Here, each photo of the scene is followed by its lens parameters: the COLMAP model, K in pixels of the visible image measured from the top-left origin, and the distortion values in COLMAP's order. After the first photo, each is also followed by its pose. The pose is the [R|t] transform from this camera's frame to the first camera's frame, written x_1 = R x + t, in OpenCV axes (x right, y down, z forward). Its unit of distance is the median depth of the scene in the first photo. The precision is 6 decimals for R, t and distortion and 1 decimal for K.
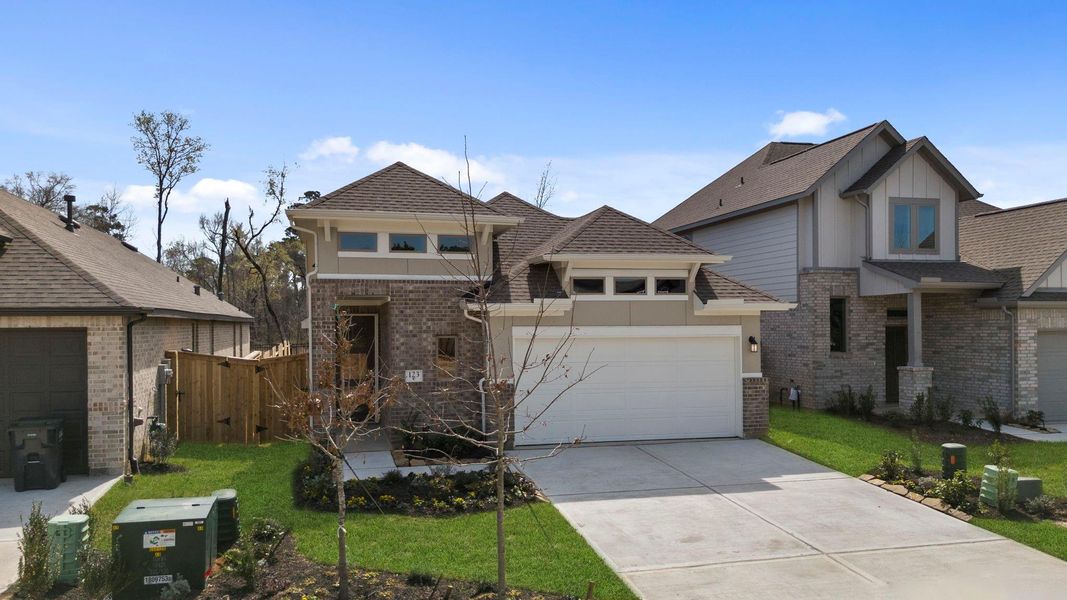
lens RADIAL K [[792.7, 0, 566.2], [0, 792.7, 304.2], [0, 0, 1]] dist [0.022659, -0.003779]
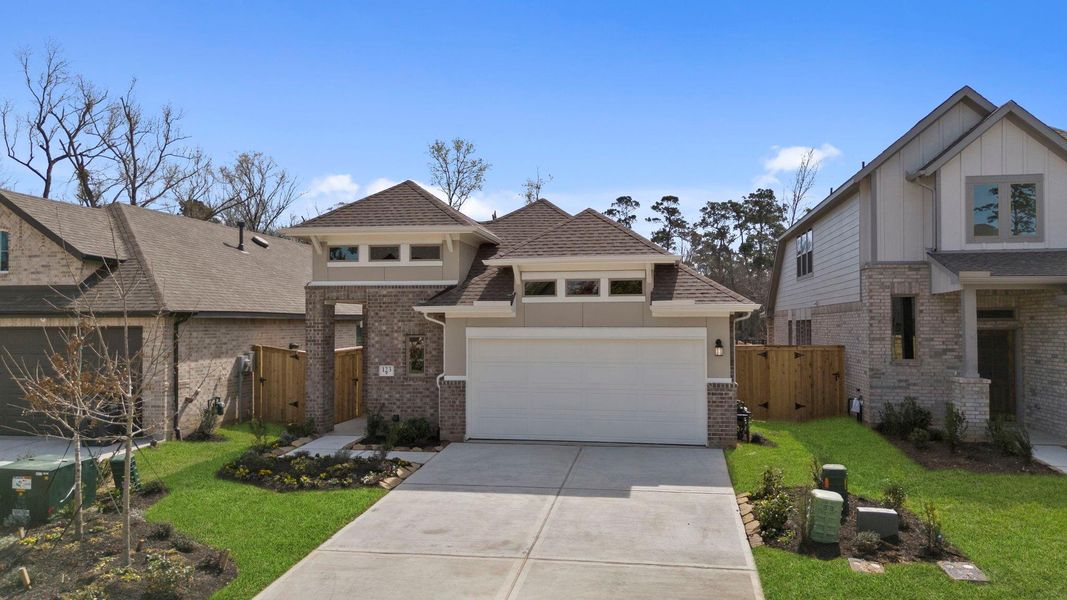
lens RADIAL K [[792.7, 0, 566.2], [0, 792.7, 304.2], [0, 0, 1]] dist [0.022659, -0.003779]
pose [[0.912047, -0.005815, -0.410044, 0.471649], [0.006258, 0.999980, -0.000263, -0.001999], [0.410037, -0.002326, 0.912066, 0.072355]]
